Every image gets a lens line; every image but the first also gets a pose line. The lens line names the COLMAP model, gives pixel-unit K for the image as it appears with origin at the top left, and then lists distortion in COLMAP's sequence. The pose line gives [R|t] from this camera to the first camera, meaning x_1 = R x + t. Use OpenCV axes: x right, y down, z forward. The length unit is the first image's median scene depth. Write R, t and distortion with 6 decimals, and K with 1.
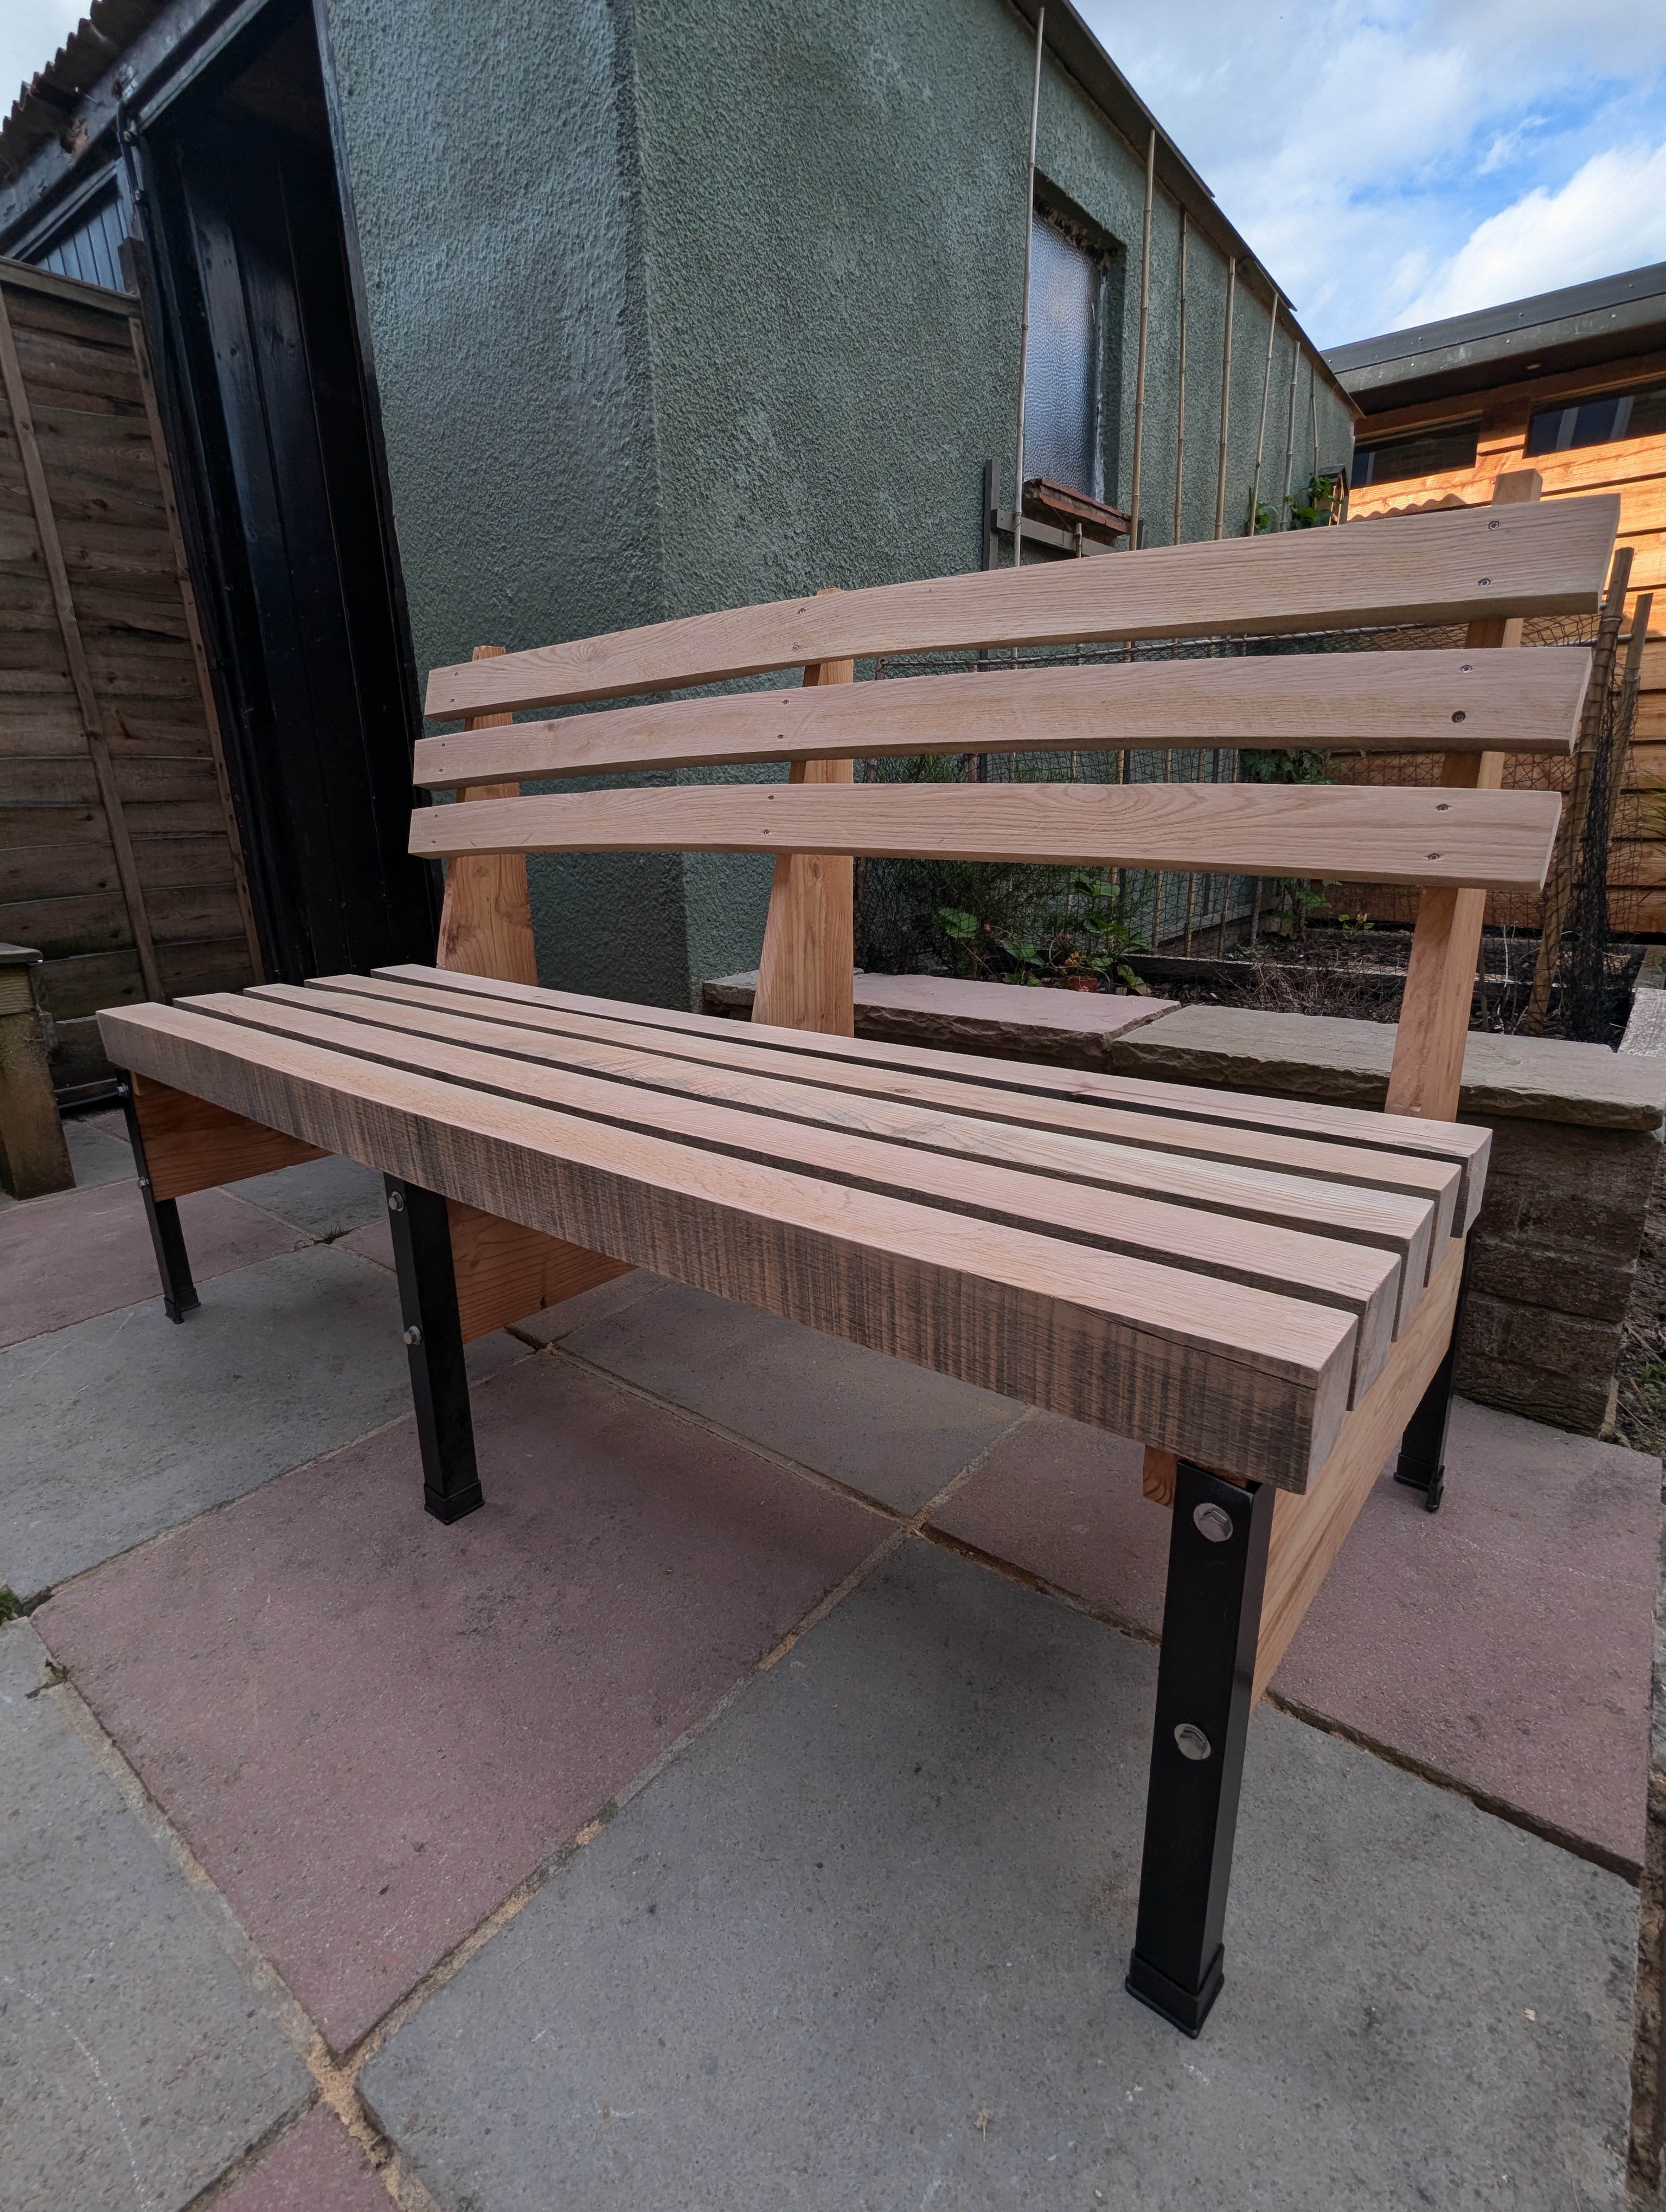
lens RADIAL K [[1048.7, 0, 826.2], [0, 1048.7, 1107.1], [0, 0, 1]] dist [-0.002881, 0.001449]
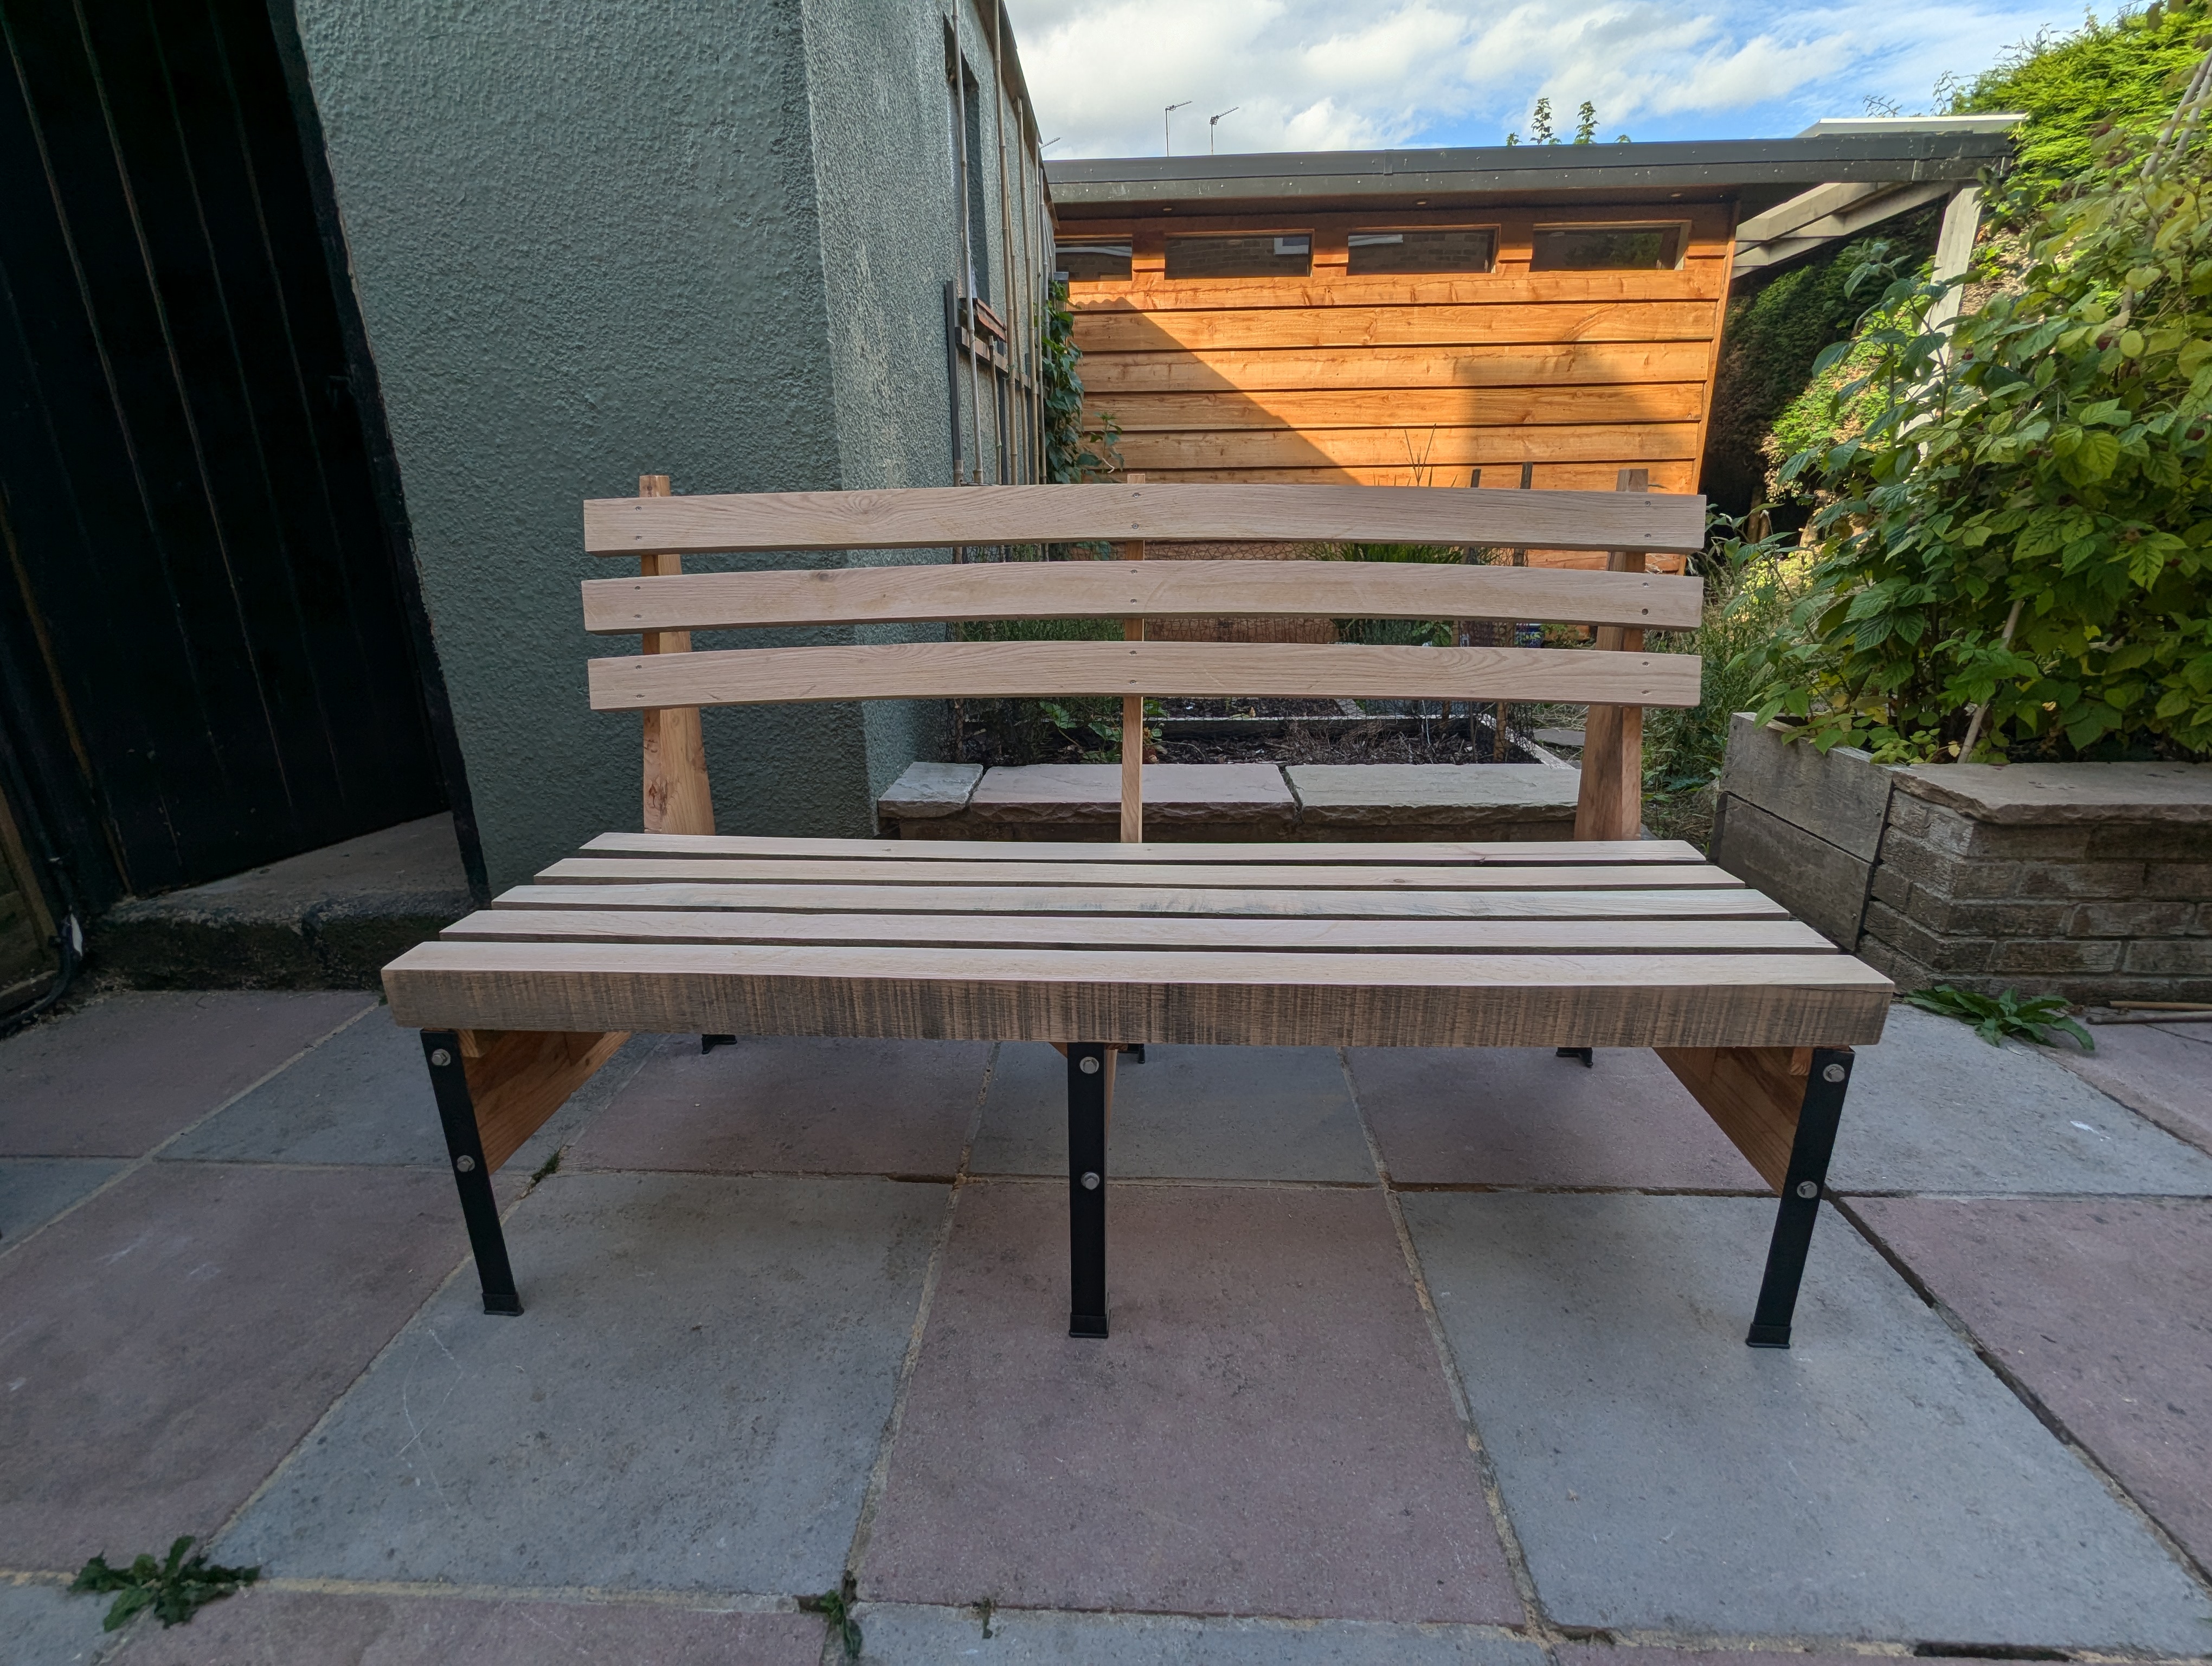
lens RADIAL K [[1048.7, 0, 1105.1], [0, 1048.7, 844.5], [0, 0, 1]] dist [-0.002881, 0.001449]
pose [[0.807240, -0.175212, 0.563617, -0.665068], [0.160776, 0.984087, 0.075651, -0.151123], [-0.567904, 0.029547, 0.822564, 0.046955]]
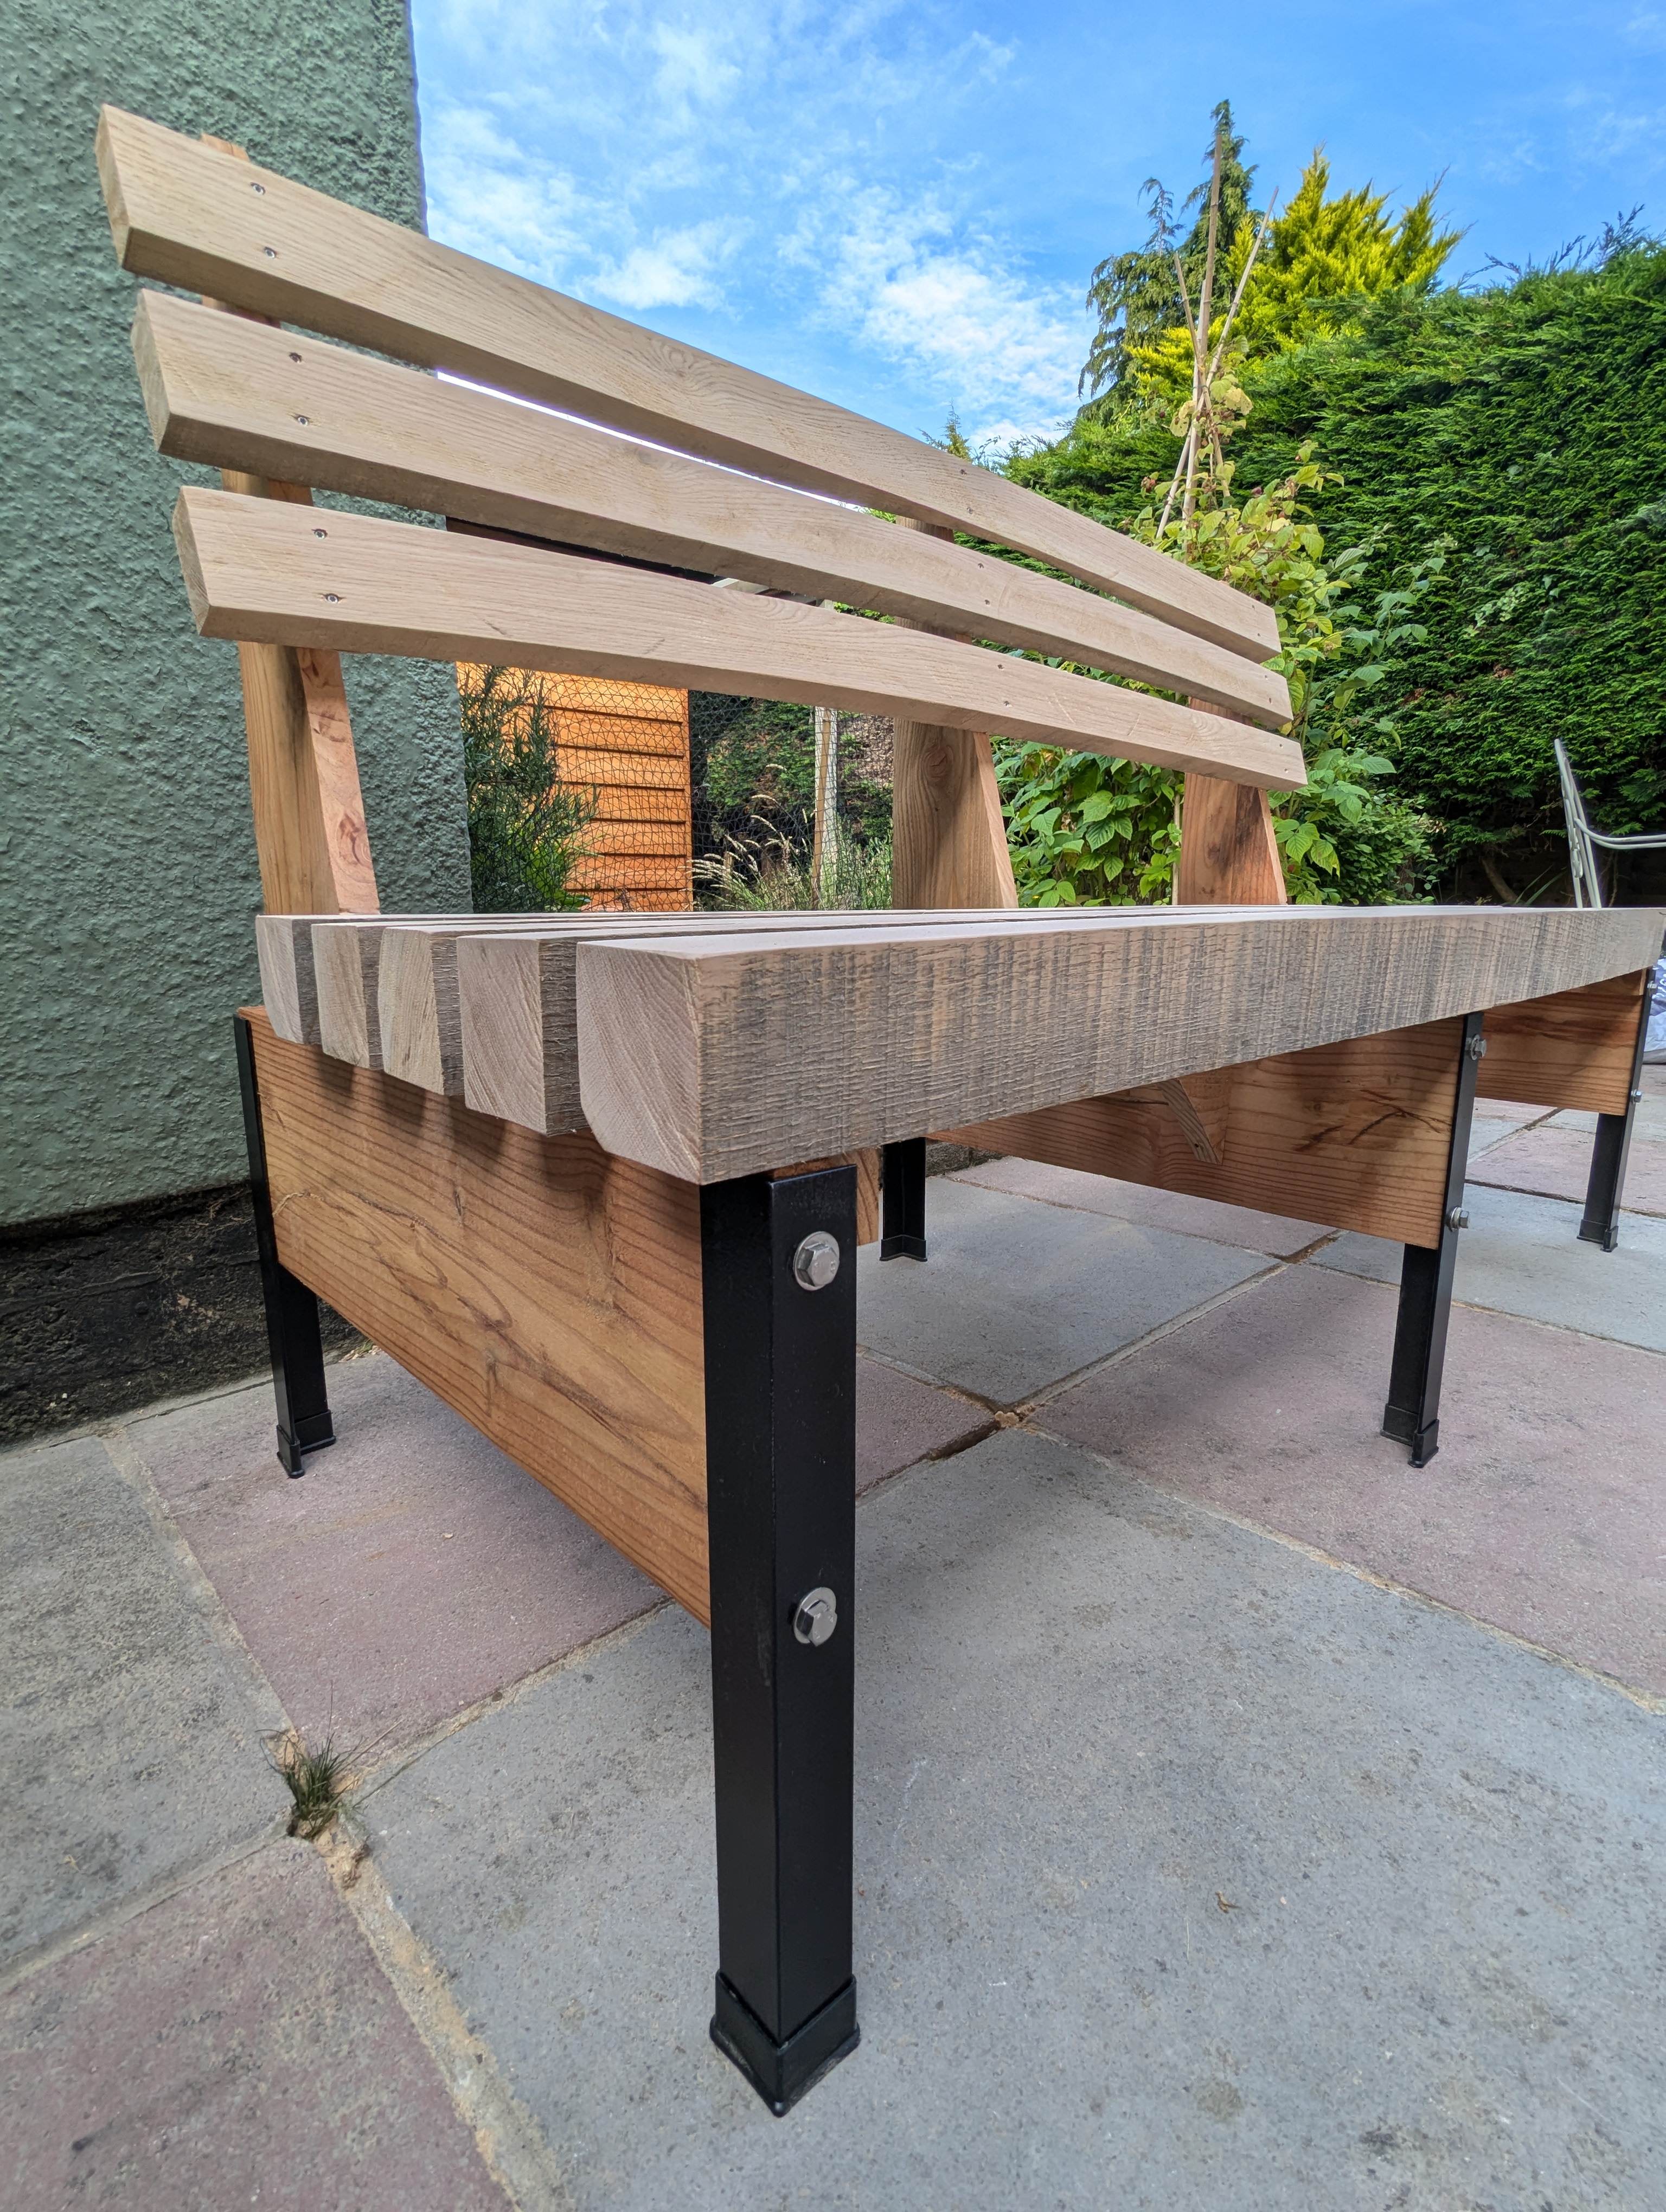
lens RADIAL K [[1048.7, 0, 823.9], [0, 1048.7, 1107.3], [0, 0, 1]] dist [-0.002881, 0.001449]
pose [[0.138691, -0.179336, 0.973963, -0.880454], [0.277604, 0.951079, 0.135592, -0.081992], [-0.950632, 0.251570, 0.181691, 0.917011]]
